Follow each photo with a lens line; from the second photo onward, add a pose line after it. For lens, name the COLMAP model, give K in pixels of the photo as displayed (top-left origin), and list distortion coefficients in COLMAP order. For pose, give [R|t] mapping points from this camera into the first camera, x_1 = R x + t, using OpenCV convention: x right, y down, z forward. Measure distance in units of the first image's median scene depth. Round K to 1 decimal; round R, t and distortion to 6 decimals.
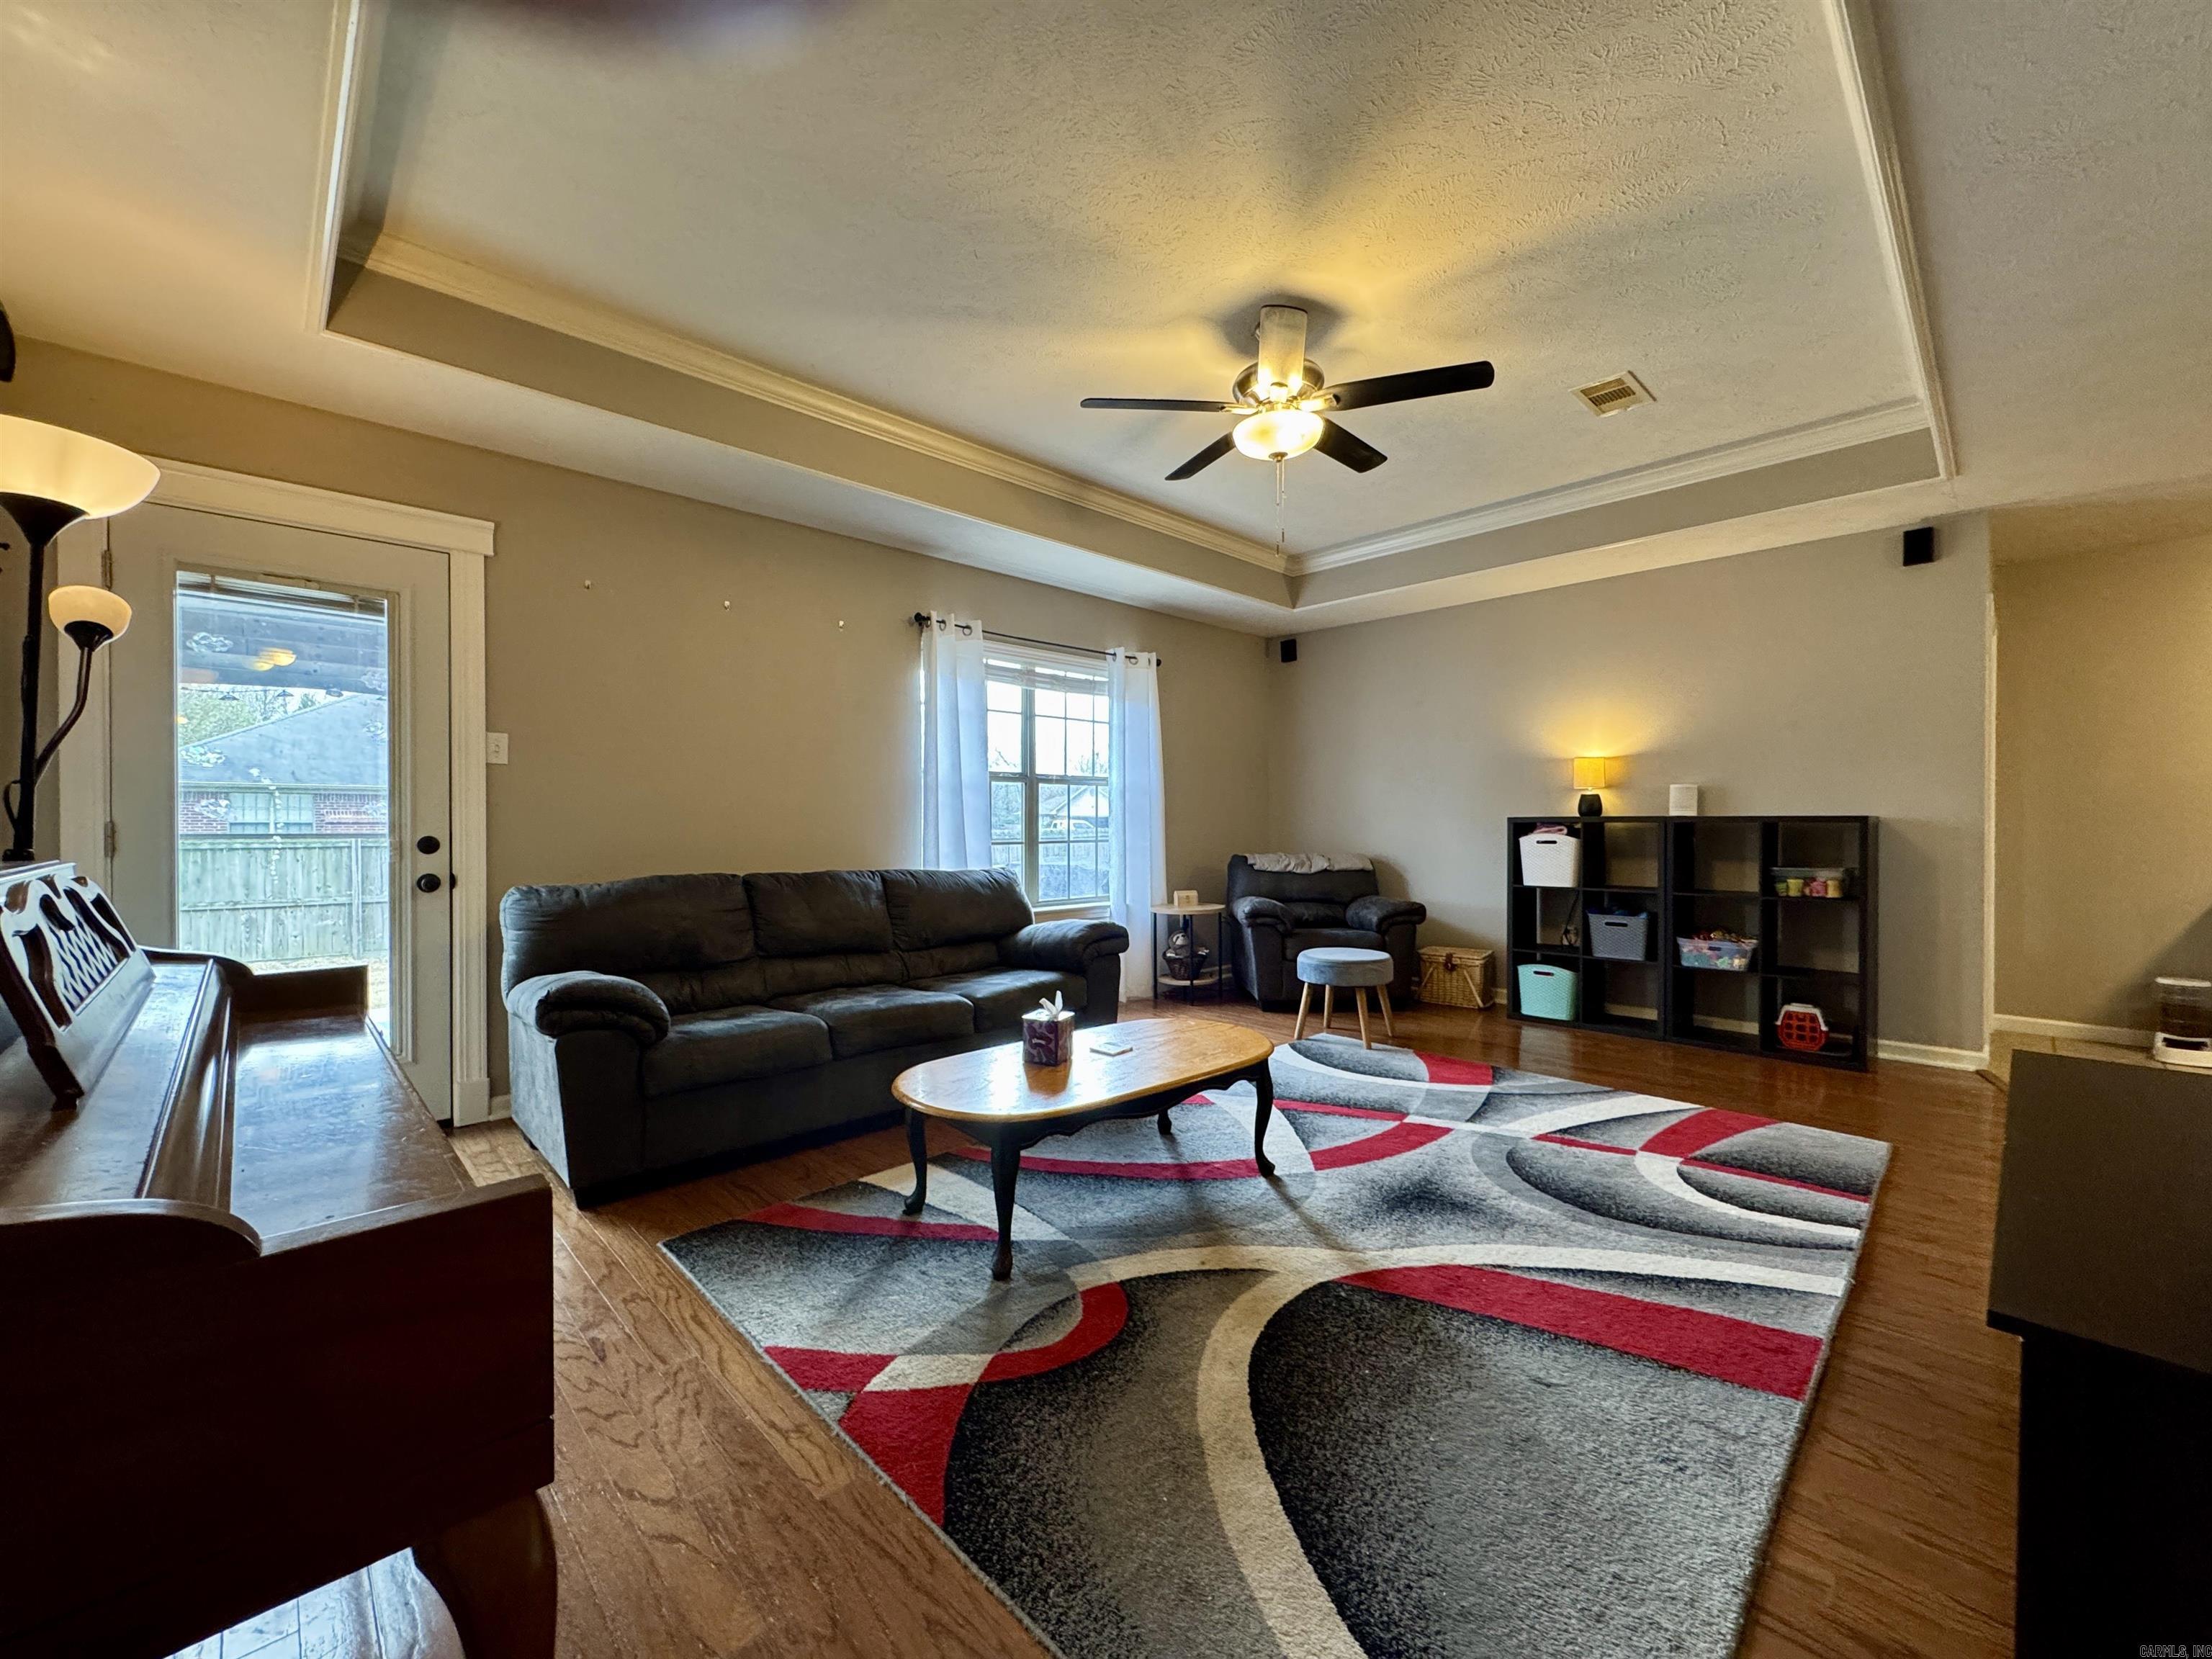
lens RADIAL K [[882.2, 0, 1102.4], [0, 882.2, 828.7], [0, 0, 1]] dist [-0.004377, -0.000010]
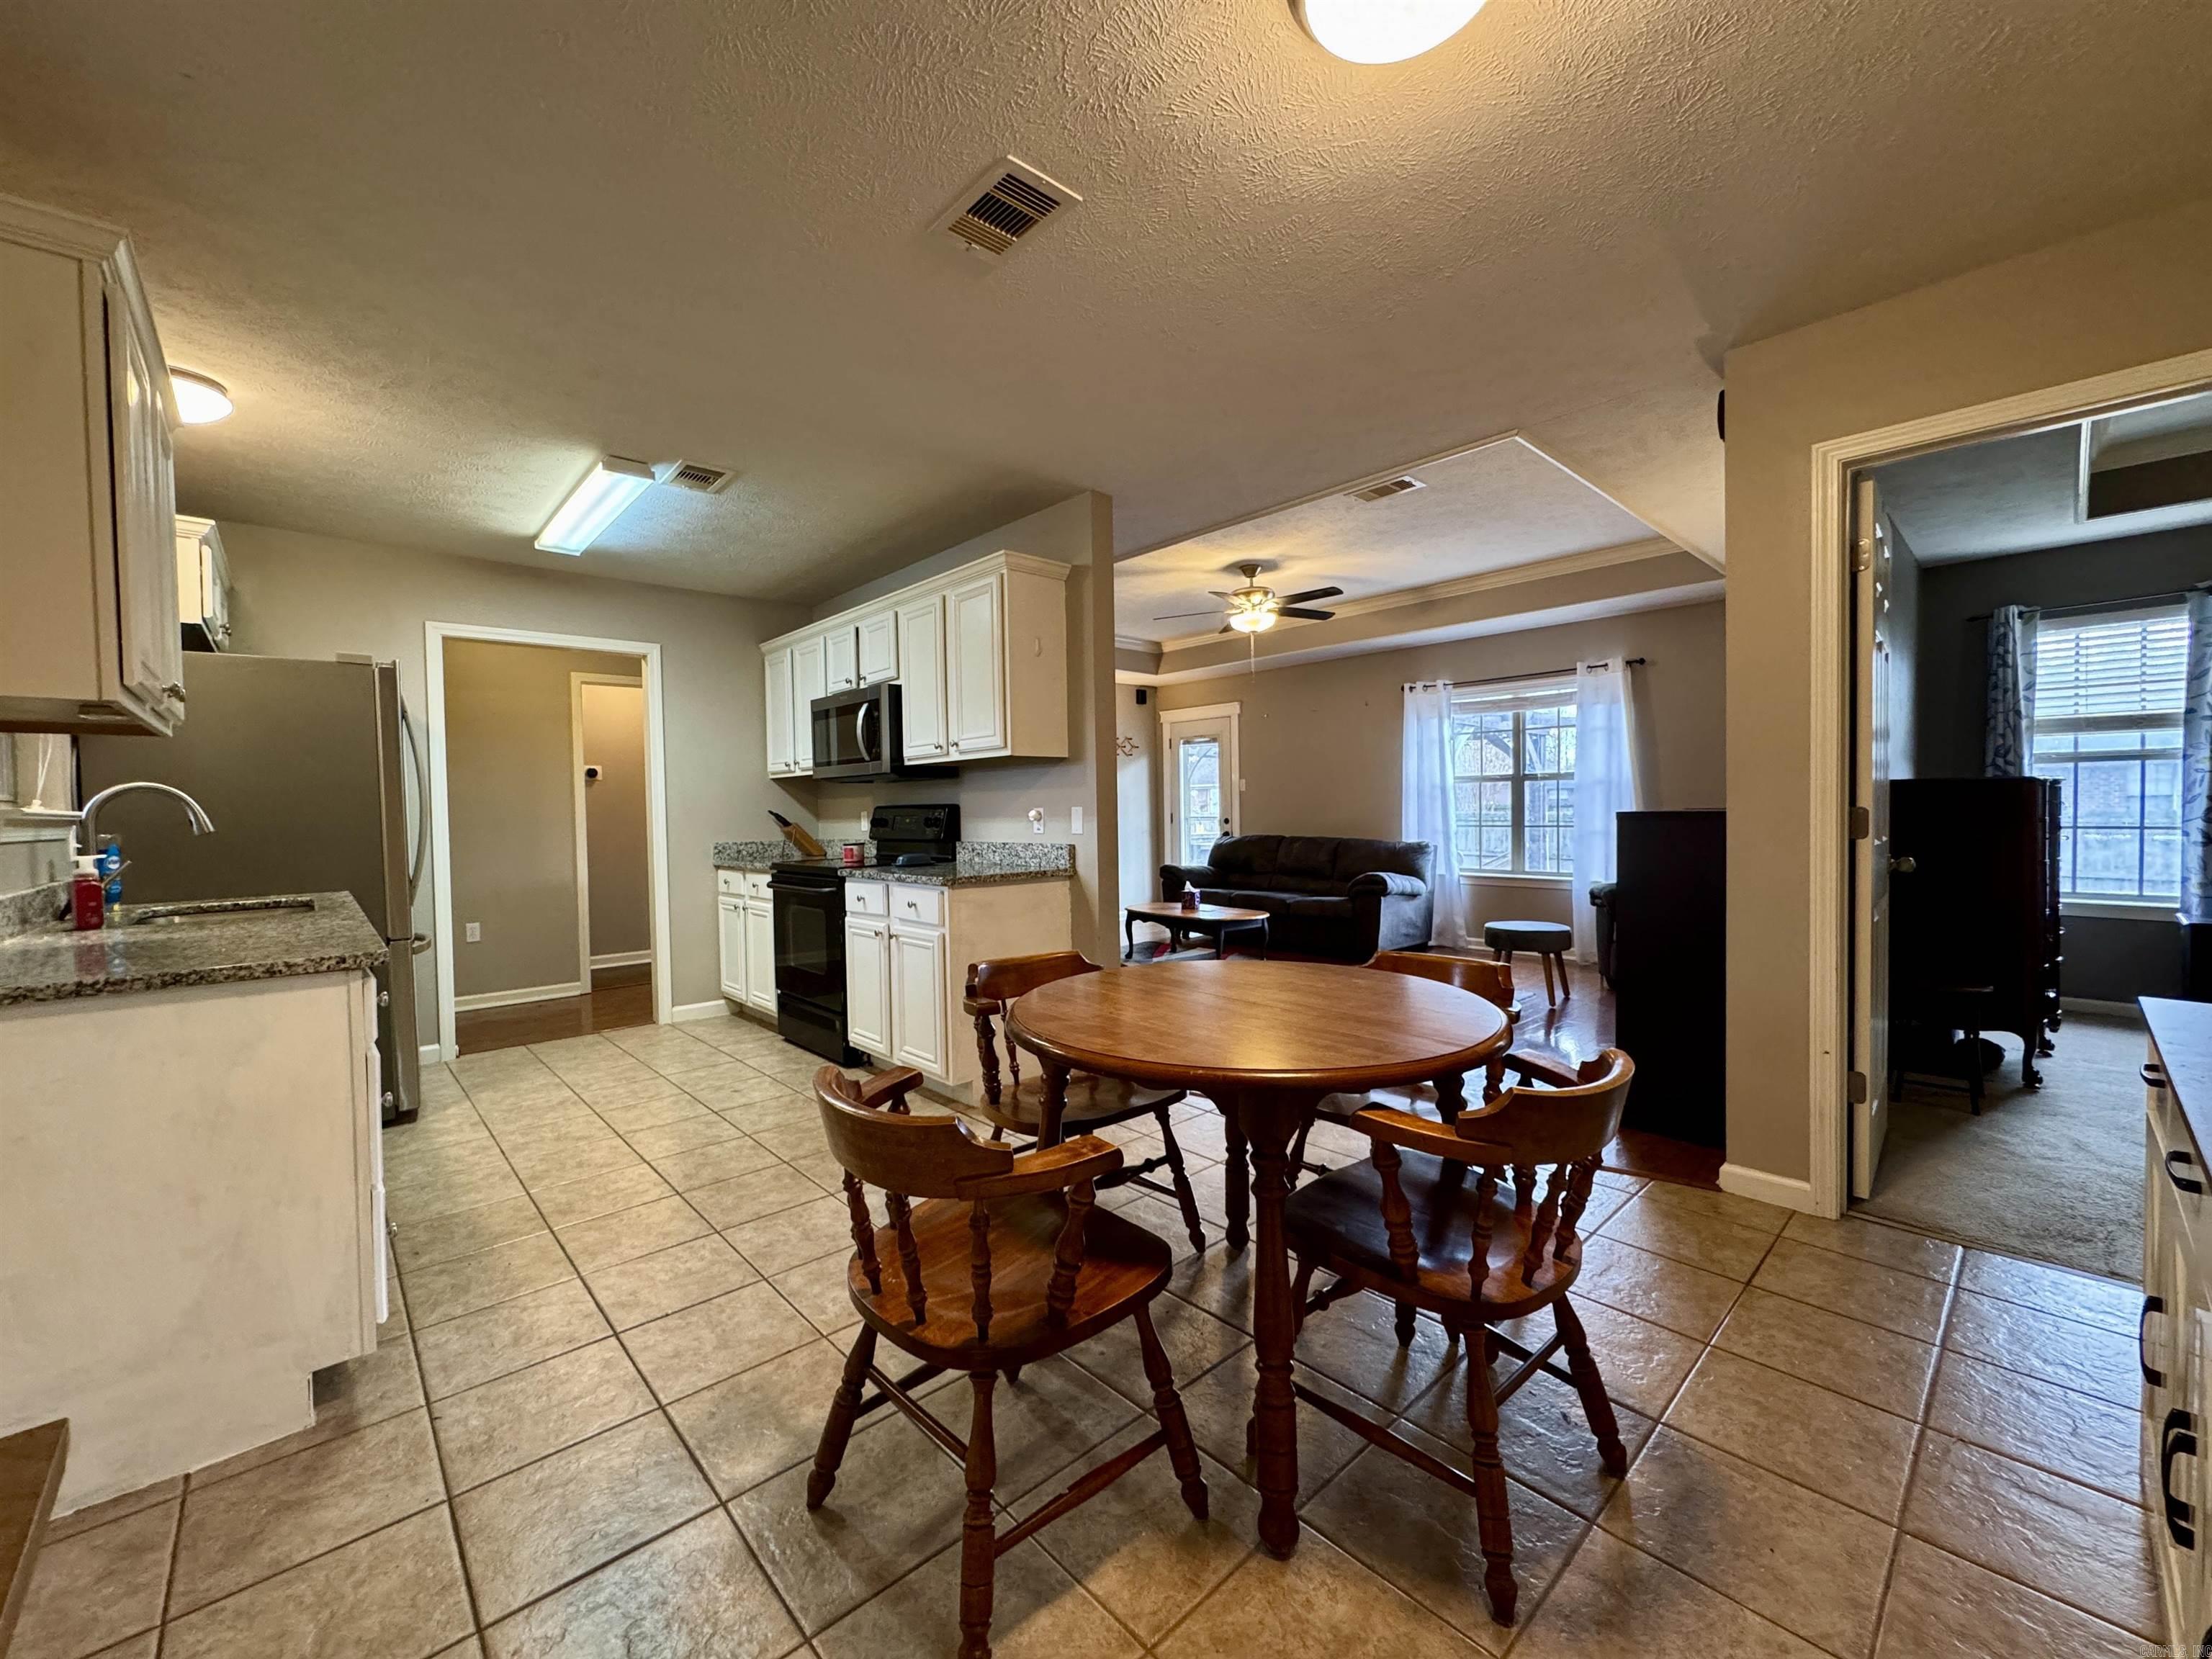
lens RADIAL K [[882.2, 0, 1105.1], [0, 882.2, 828.4], [0, 0, 1]] dist [-0.004377, -0.000010]
pose [[-0.021278, 0.023885, -0.999488, 2.108137], [0.007785, 0.999688, 0.023724, -0.029019], [0.999743, -0.007277, -0.021457, 0.674968]]
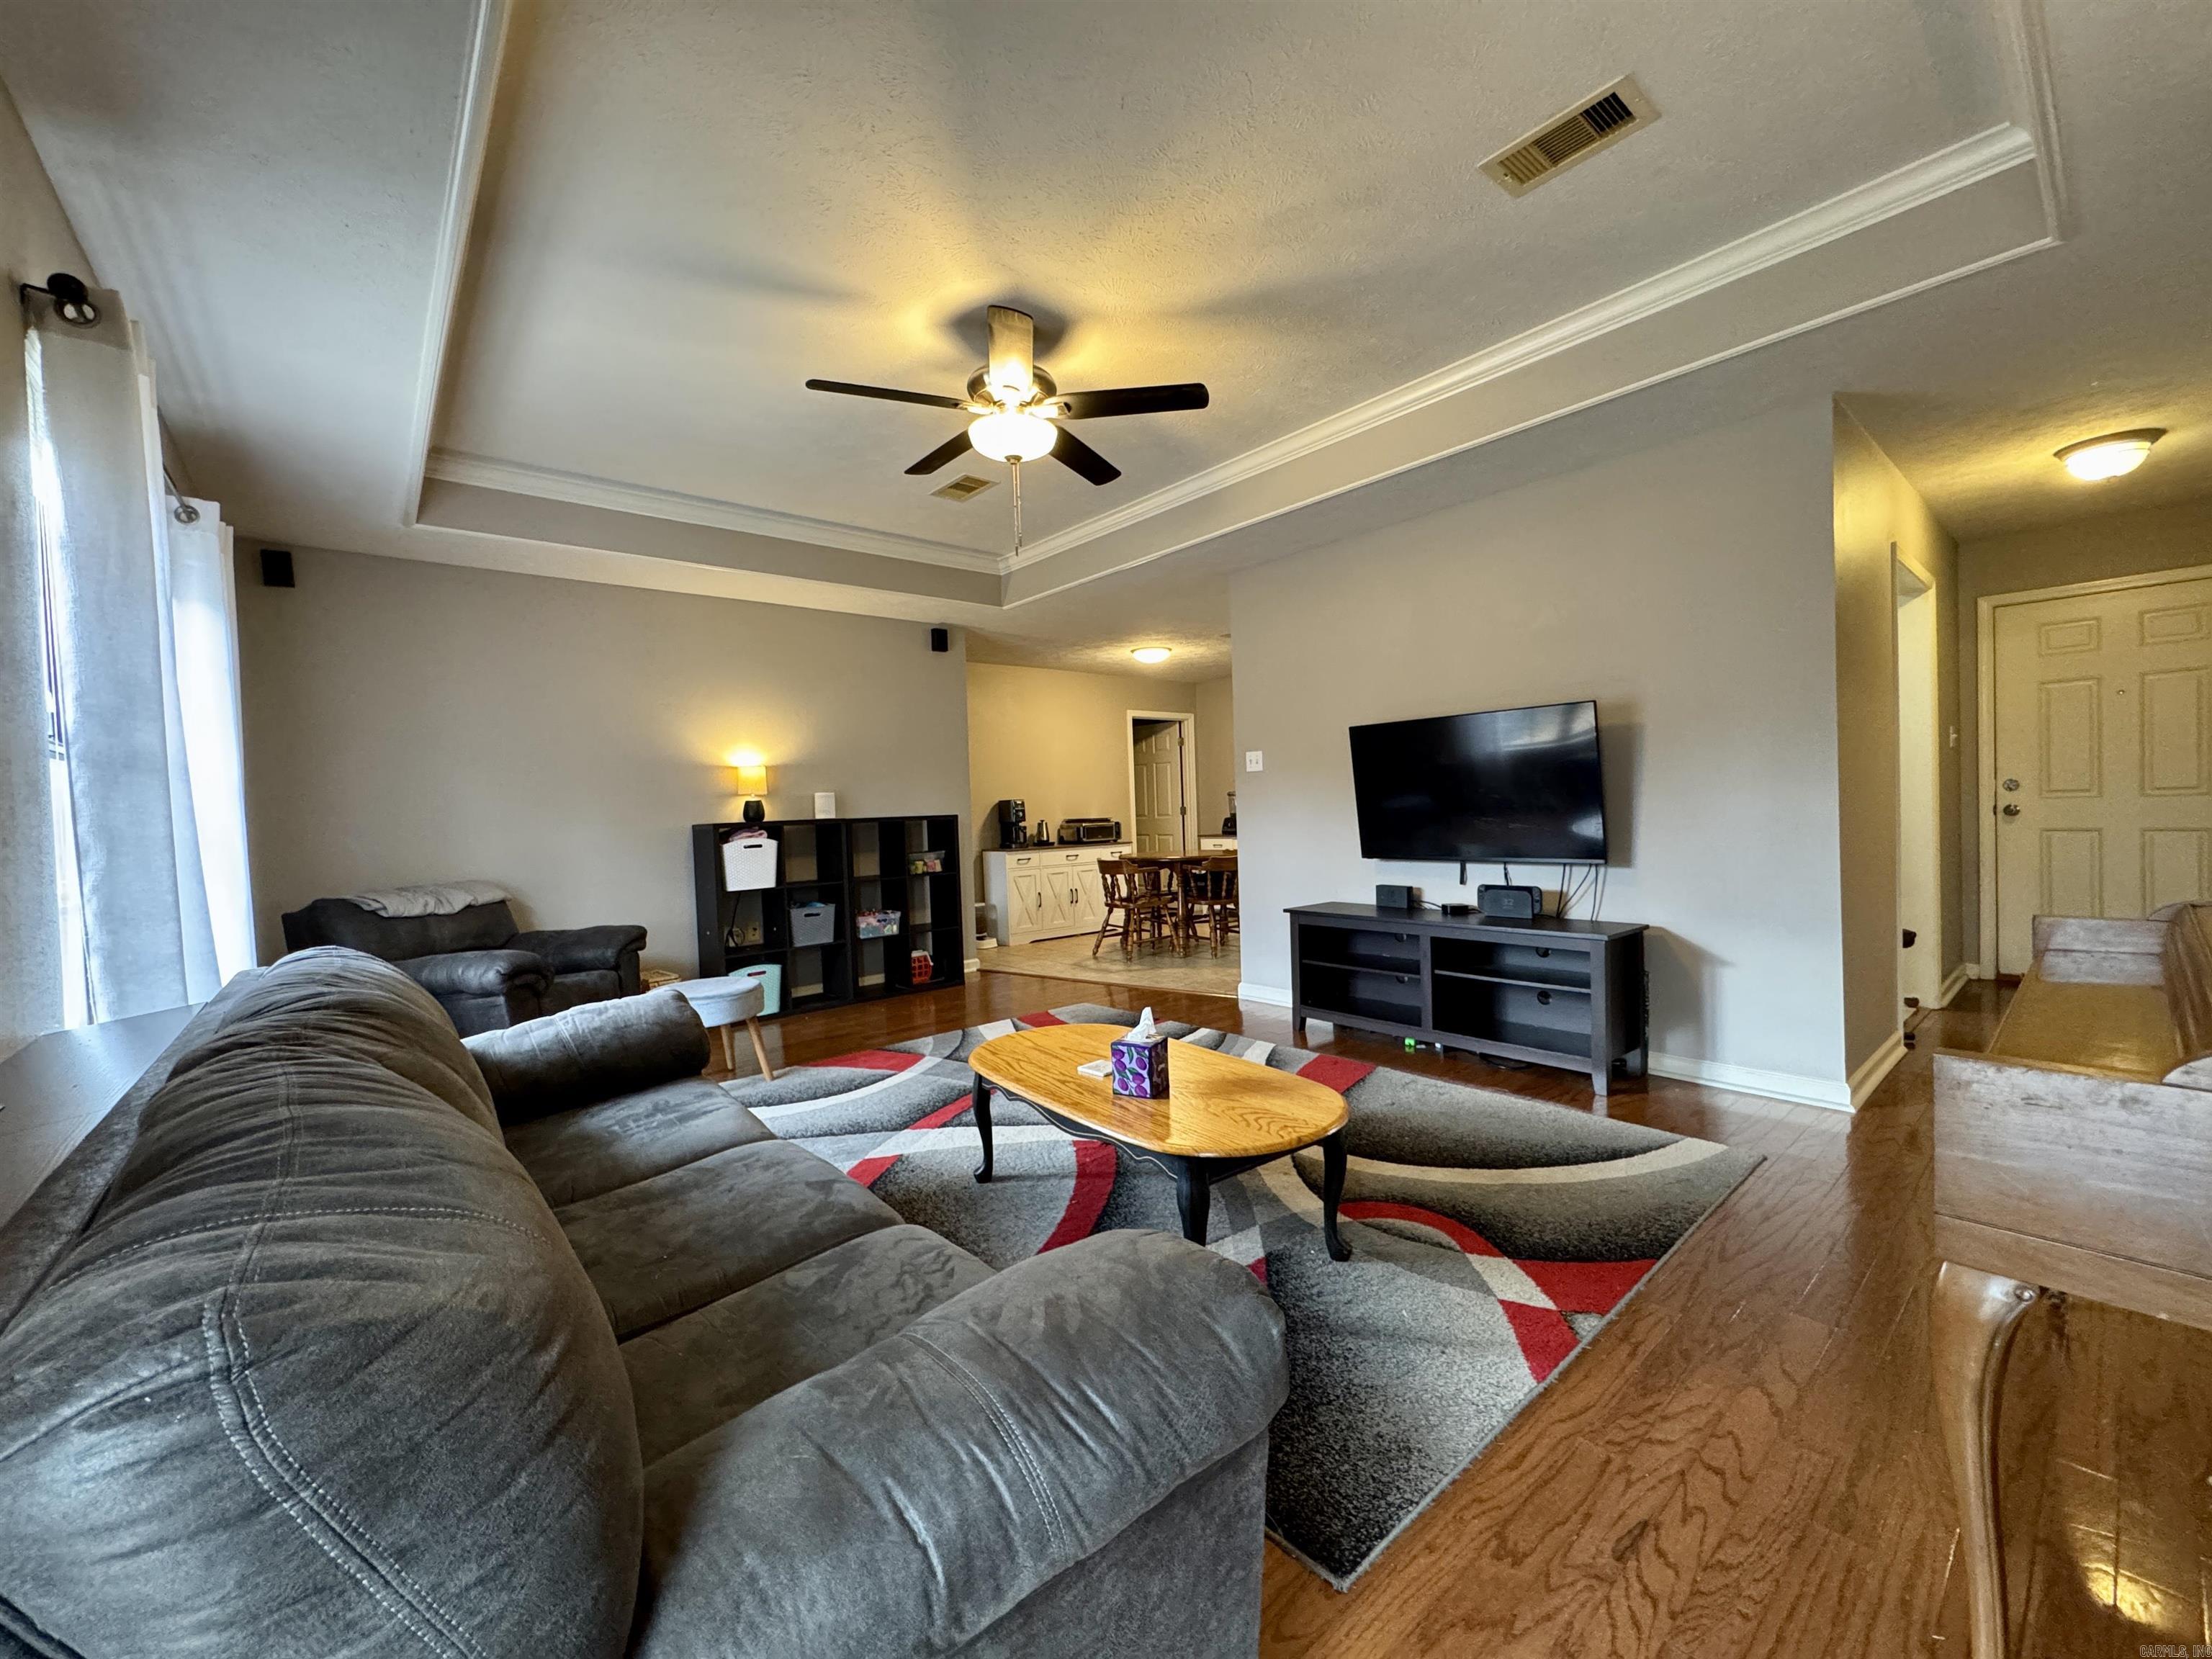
lens RADIAL K [[882.2, 0, 1099.0], [0, 882.2, 832.4], [0, 0, 1]] dist [-0.004377, -0.000010]
pose [[0.065194, -0.028765, 0.997458, -0.780499], [0.043344, 0.998723, 0.025968, -0.016746], [-0.996931, 0.041541, 0.066357, 0.815519]]
